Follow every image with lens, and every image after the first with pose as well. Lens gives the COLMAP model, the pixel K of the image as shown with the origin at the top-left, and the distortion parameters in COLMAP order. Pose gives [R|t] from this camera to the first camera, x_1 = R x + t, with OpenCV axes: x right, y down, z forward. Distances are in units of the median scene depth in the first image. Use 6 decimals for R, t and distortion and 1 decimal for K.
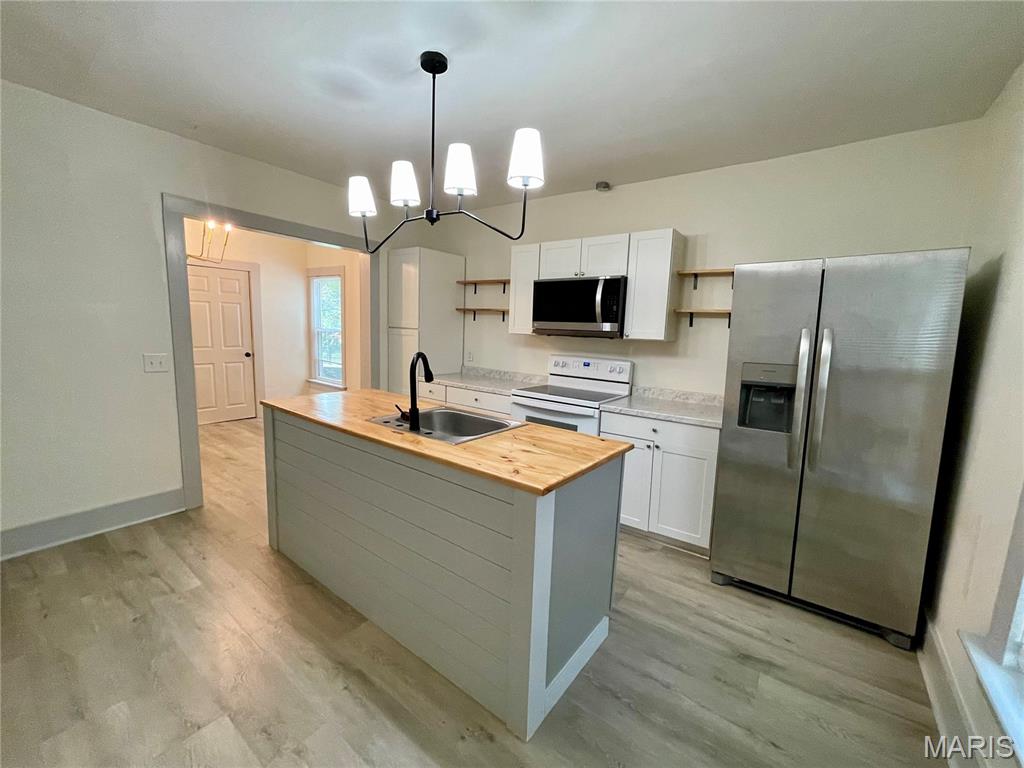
lens RADIAL K [[411.7, 0, 512.7], [0, 411.7, 383.9], [0, 0, 1]] dist [-0.000057, 0.000785]
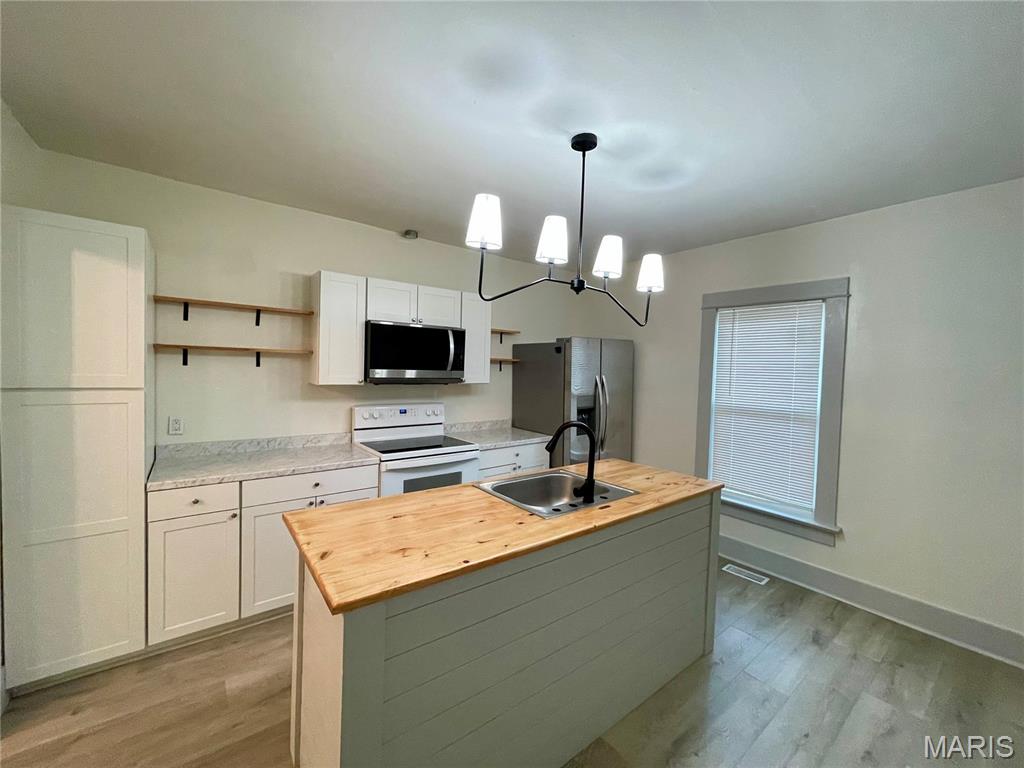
lens RADIAL K [[411.7, 0, 511.0], [0, 411.7, 383.2], [0, 0, 1]] dist [-0.000057, 0.000785]
pose [[0.272412, -0.072974, 0.959410, -0.697291], [0.112792, 0.992667, 0.043477, -0.132398], [-0.955547, 0.096369, 0.278645, 0.513409]]
